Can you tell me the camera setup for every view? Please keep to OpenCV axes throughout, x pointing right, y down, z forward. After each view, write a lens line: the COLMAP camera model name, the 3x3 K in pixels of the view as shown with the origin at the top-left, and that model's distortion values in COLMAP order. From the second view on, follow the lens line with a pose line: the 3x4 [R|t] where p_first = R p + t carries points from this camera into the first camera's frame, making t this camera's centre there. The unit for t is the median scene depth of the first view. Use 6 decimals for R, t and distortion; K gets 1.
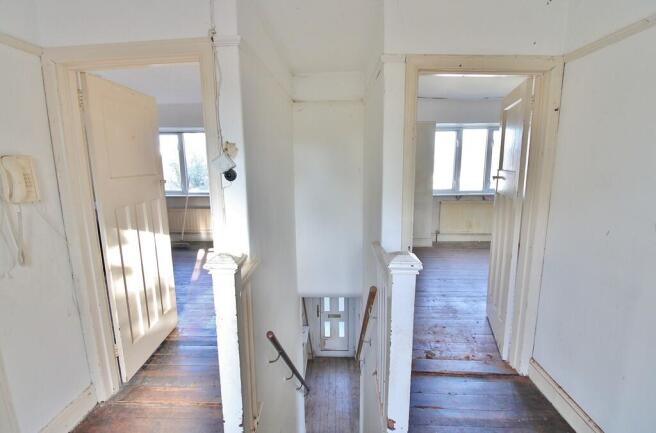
lens RADIAL K [[305.0, 0, 326.3], [0, 305.0, 216.1], [0, 0, 1]] dist [-0.004996, -0.007340]
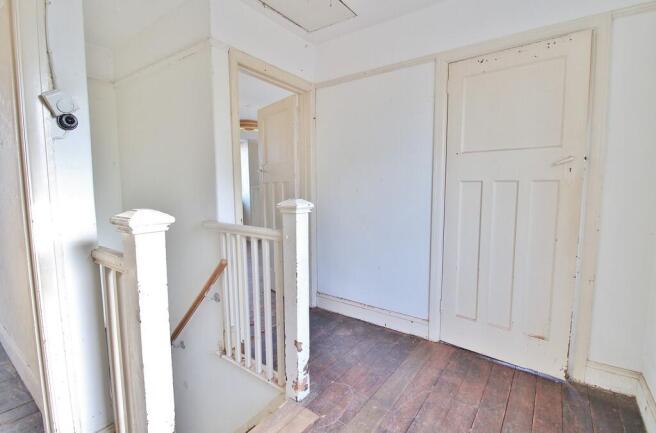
lens RADIAL K [[305.0, 0, 330.4], [0, 305.0, 216.9], [0, 0, 1]] dist [-0.004996, -0.007340]
pose [[0.556166, -0.083076, 0.826909, -0.534891], [0.149416, 0.988774, -0.001157, 0.162967], [-0.817529, 0.124197, 0.562335, 0.135076]]
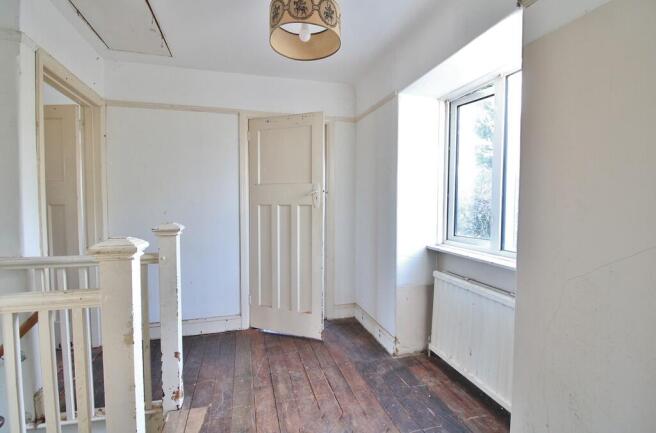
lens RADIAL K [[305.0, 0, 328.9], [0, 305.0, 216.0], [0, 0, 1]] dist [-0.004996, -0.007340]
pose [[-0.309610, -0.035900, 0.950186, -0.966008], [0.173338, 0.980412, 0.093523, 0.069137], [-0.934931, 0.193659, -0.297323, 0.538625]]
